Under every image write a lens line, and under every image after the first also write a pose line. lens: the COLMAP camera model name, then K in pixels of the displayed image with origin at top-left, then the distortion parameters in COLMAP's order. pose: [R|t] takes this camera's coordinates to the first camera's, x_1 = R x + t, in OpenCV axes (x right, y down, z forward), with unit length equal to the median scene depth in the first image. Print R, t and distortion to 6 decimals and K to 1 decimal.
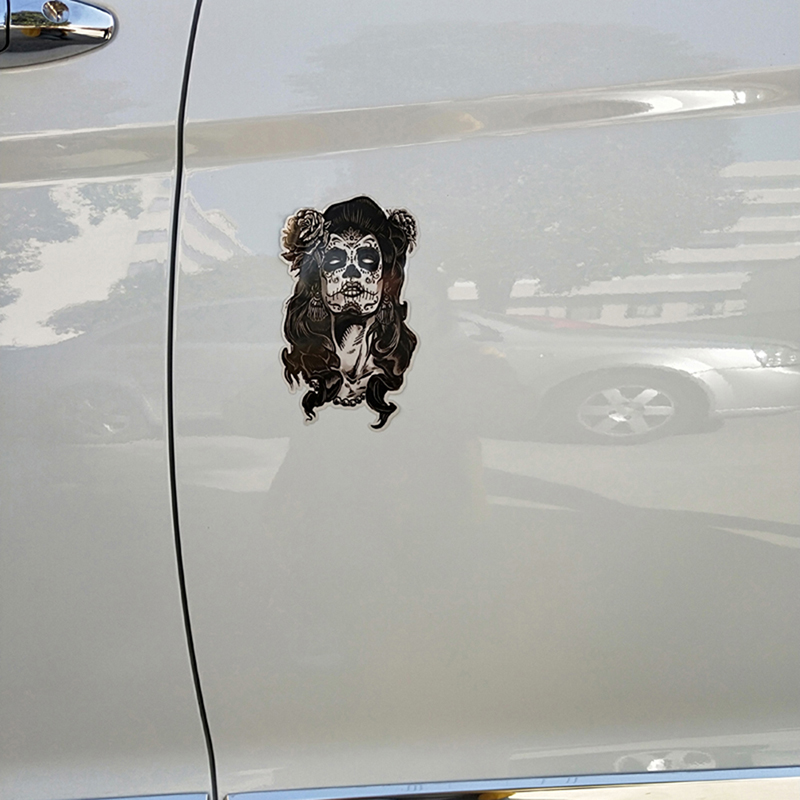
lens RADIAL K [[836.2, 0, 397.1], [0, 836.2, 402.9], [0, 0, 1]] dist [-0.000706, 0.000000]
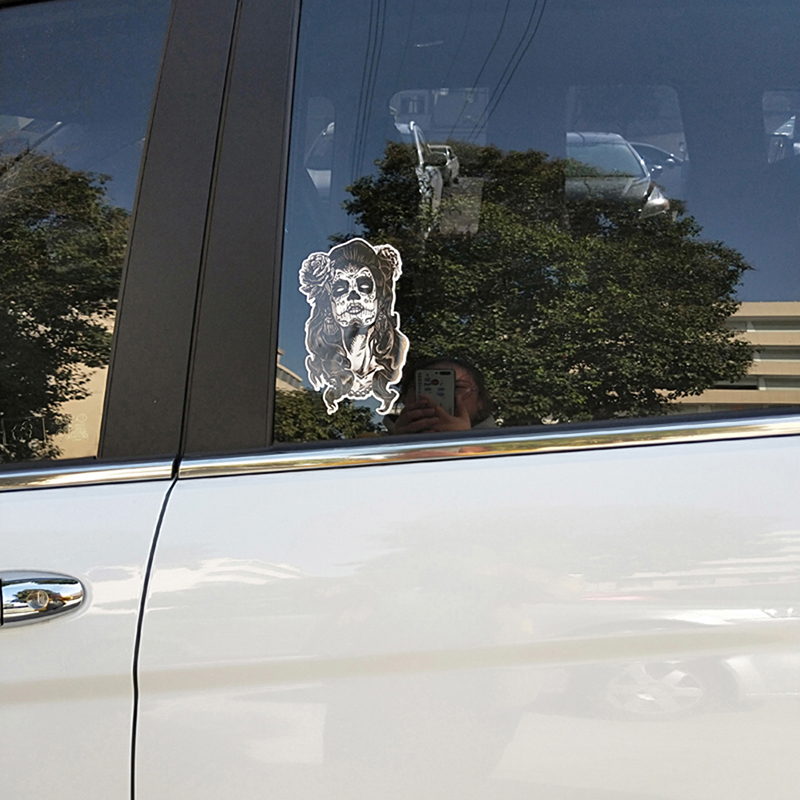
lens RADIAL K [[836.2, 0, 400.4], [0, 836.2, 407.5], [0, 0, 1]] dist [-0.000706, 0.000000]
pose [[0.994732, -0.092933, -0.043268, 0.061532], [0.087728, 0.990087, -0.109688, 0.173987], [0.053033, 0.105315, 0.993024, -0.308098]]
